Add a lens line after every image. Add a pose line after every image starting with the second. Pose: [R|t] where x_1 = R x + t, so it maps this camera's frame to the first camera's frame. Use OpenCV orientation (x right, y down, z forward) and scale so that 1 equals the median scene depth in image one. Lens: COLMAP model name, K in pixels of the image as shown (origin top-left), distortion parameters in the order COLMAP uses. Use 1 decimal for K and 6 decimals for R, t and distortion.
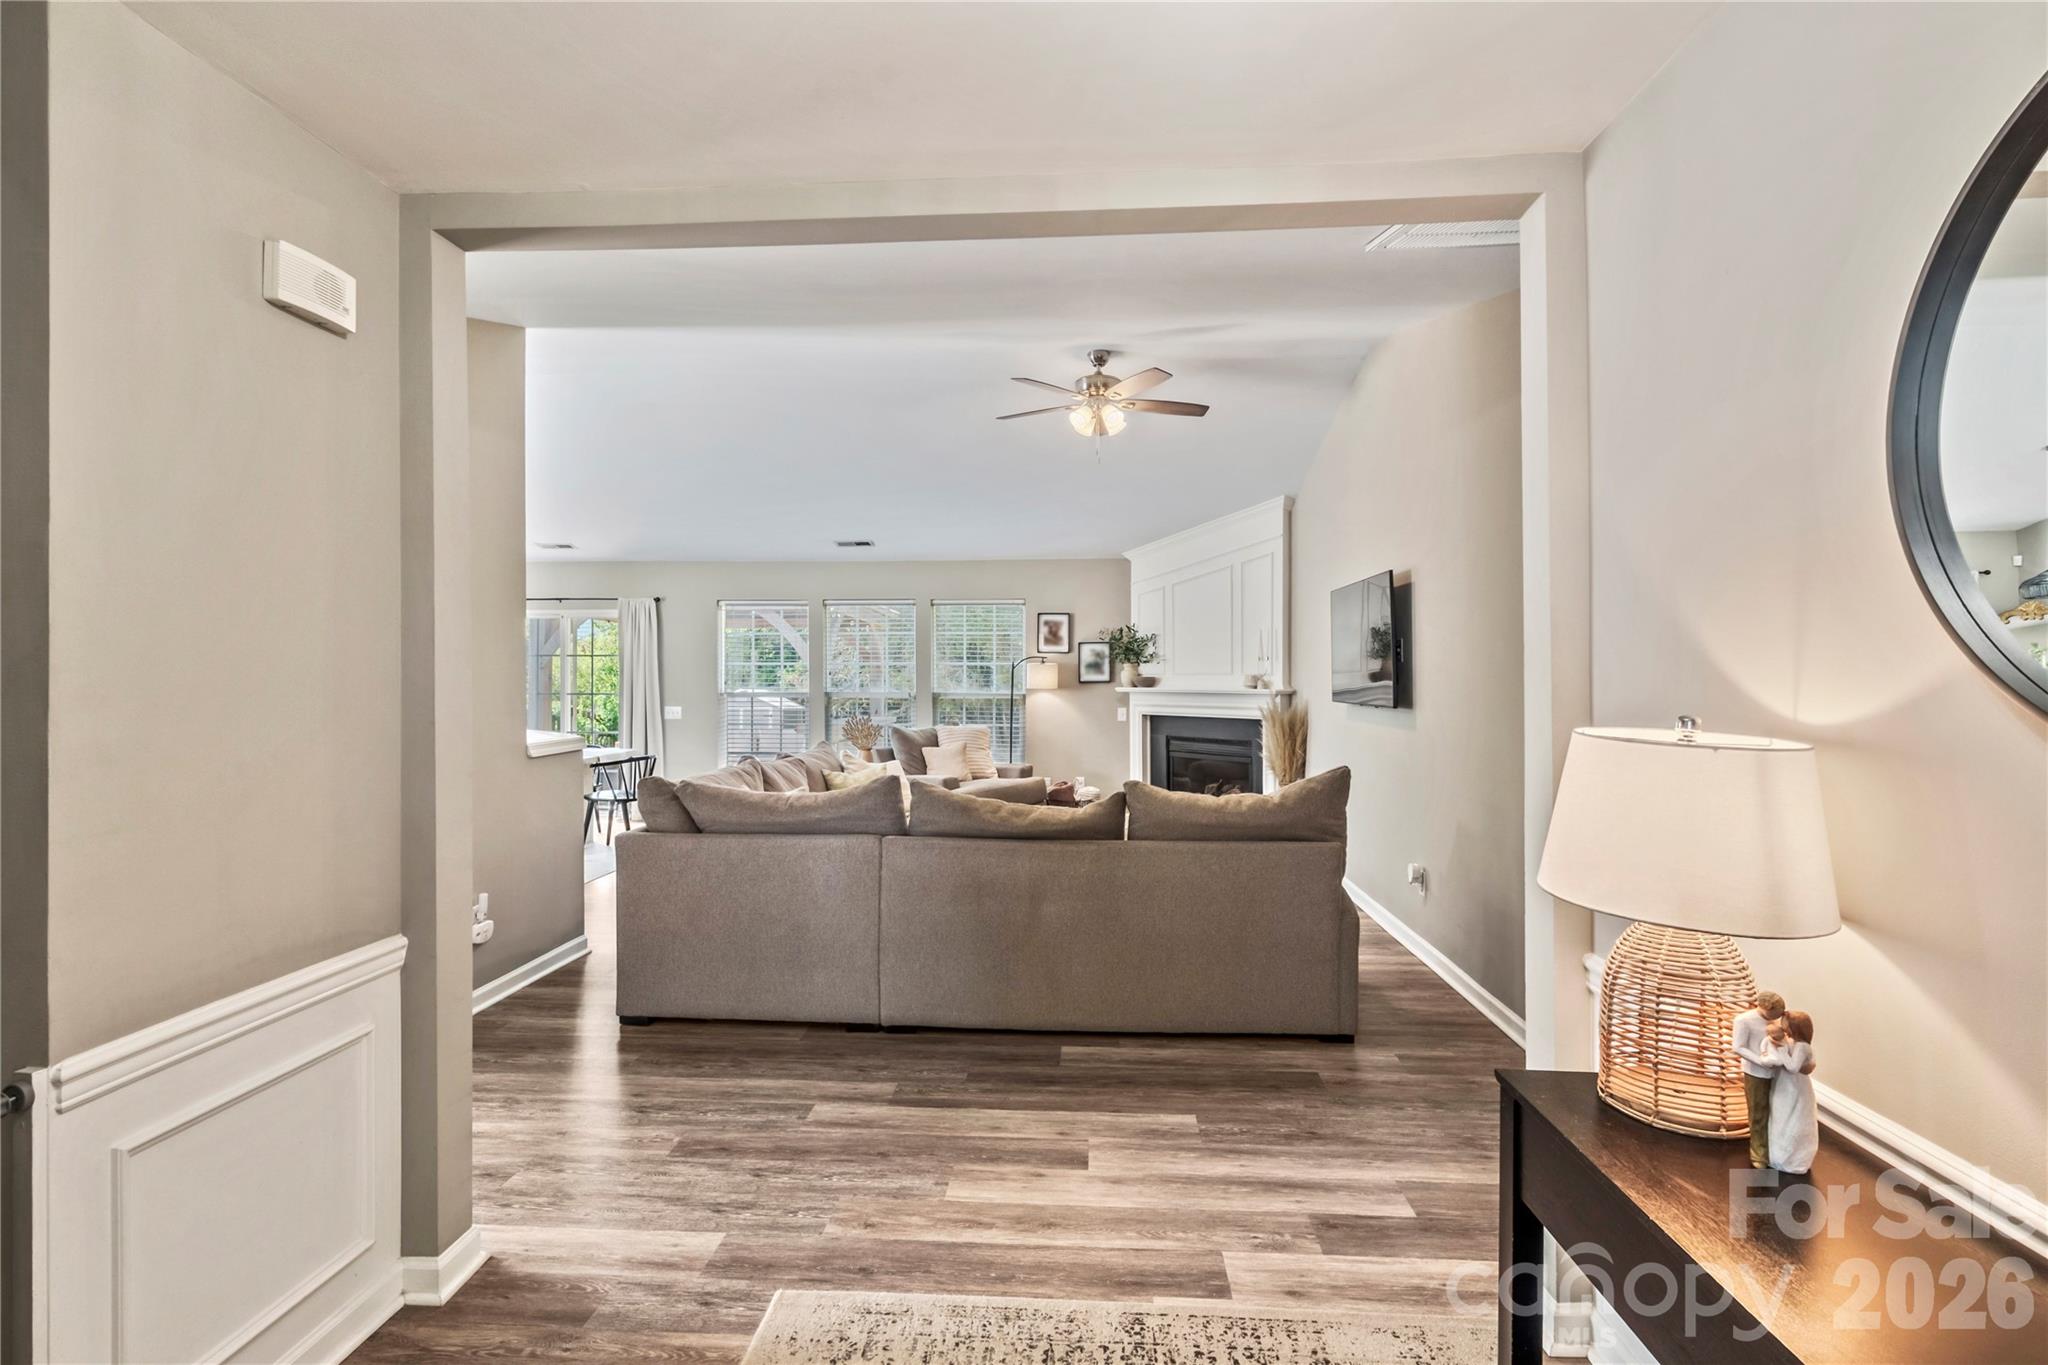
lens RADIAL K [[945.9, 0, 1025.0], [0, 945.9, 670.2], [0, 0, 1]] dist [-0.004665, -0.000590]
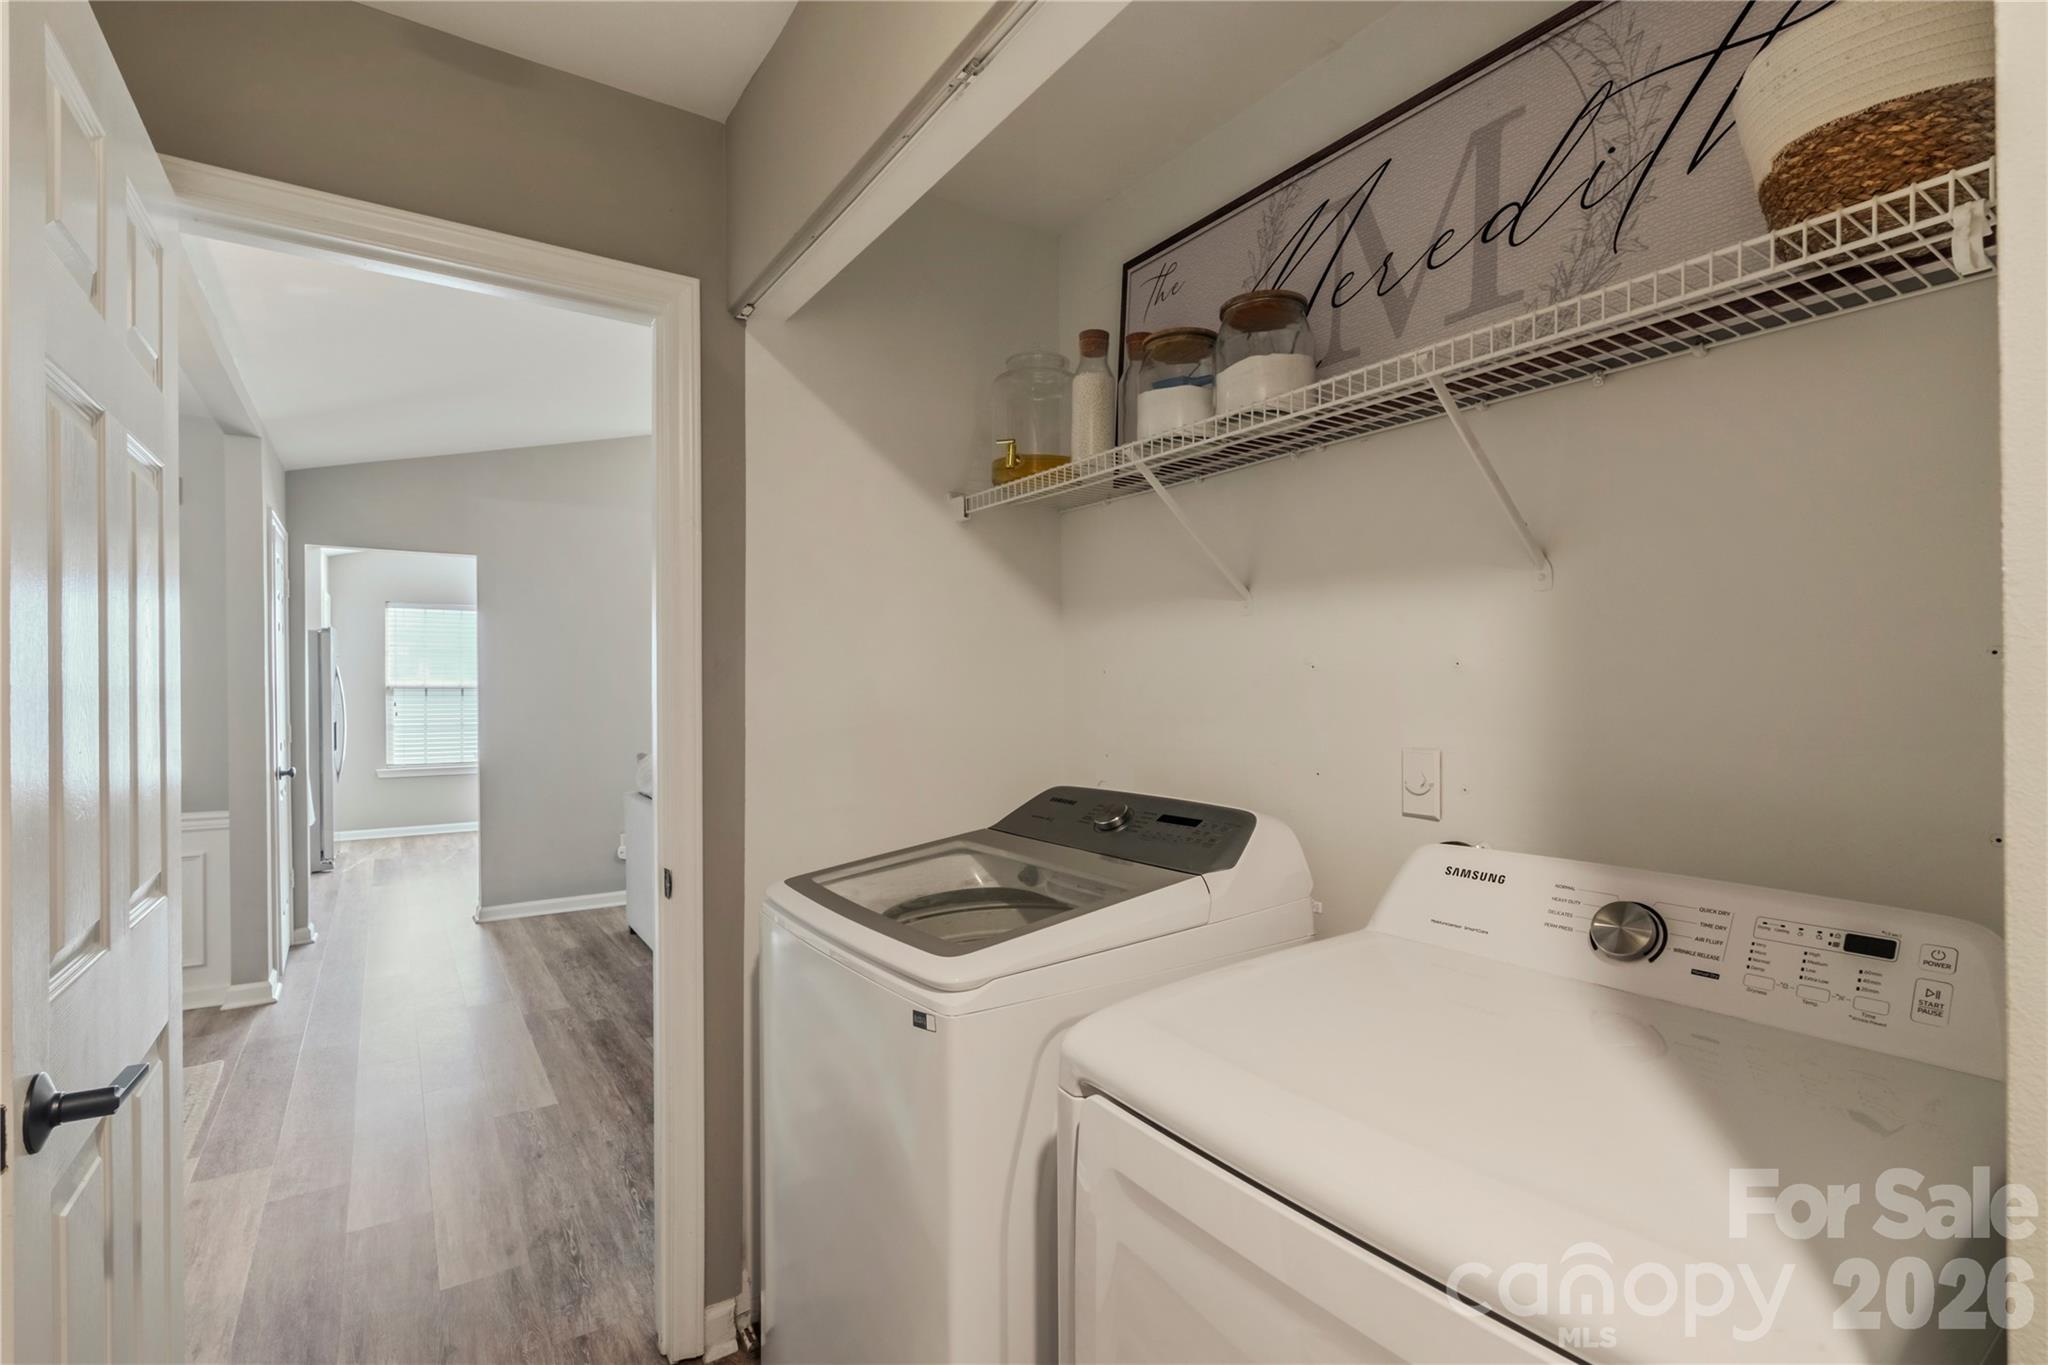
lens RADIAL K [[918.1, 0, 999.2], [0, 918.1, 686.2], [0, 0, 1]] dist [-0.001323, -0.000314]
pose [[0.610003, -0.005967, -0.792377, 0.436253], [0.011024, 0.999939, 0.000956, 0.008786], [0.792323, -0.009319, 0.610031, 0.270340]]
